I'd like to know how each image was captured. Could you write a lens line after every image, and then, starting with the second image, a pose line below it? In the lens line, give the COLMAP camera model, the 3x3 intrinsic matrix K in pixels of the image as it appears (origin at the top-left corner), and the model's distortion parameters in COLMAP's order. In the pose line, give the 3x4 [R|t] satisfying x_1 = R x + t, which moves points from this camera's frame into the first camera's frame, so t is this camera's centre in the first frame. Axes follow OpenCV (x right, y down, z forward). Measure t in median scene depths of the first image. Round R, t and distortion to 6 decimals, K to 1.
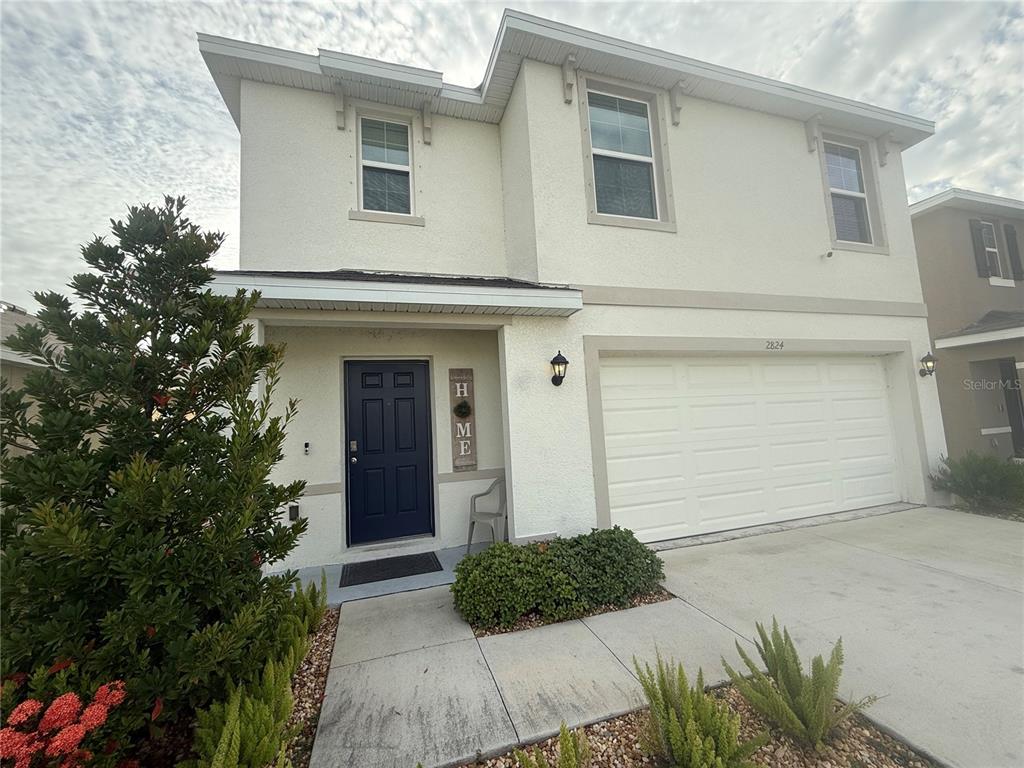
lens RADIAL K [[408.8, 0, 506.1], [0, 408.8, 386.0], [0, 0, 1]] dist [-0.008498, 0.000974]
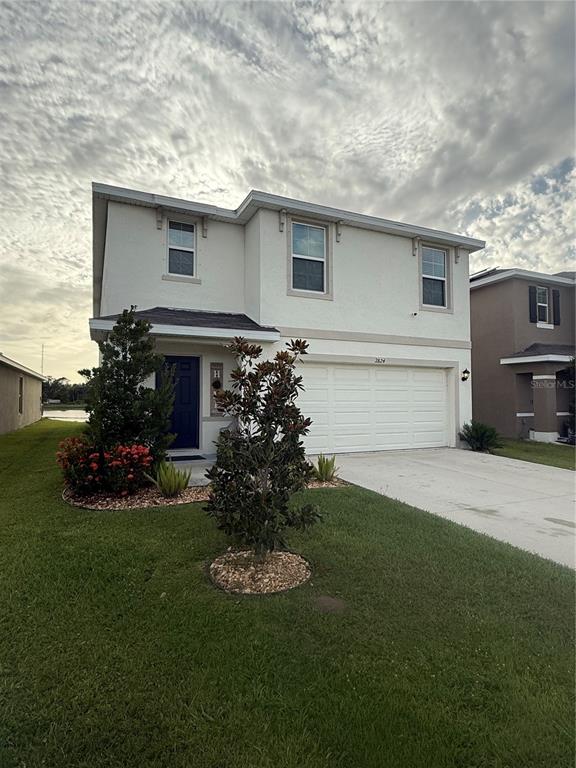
lens RADIAL K [[421.8, 0, 285.8], [0, 421.8, 383.3], [0, 0, 1]] dist [0.001192, 0.000942]
pose [[0.988926, 0.058519, 0.136386, -0.055894], [-0.065035, 0.996920, 0.043822, -0.053905], [-0.133401, -0.052206, 0.989686, -0.976383]]
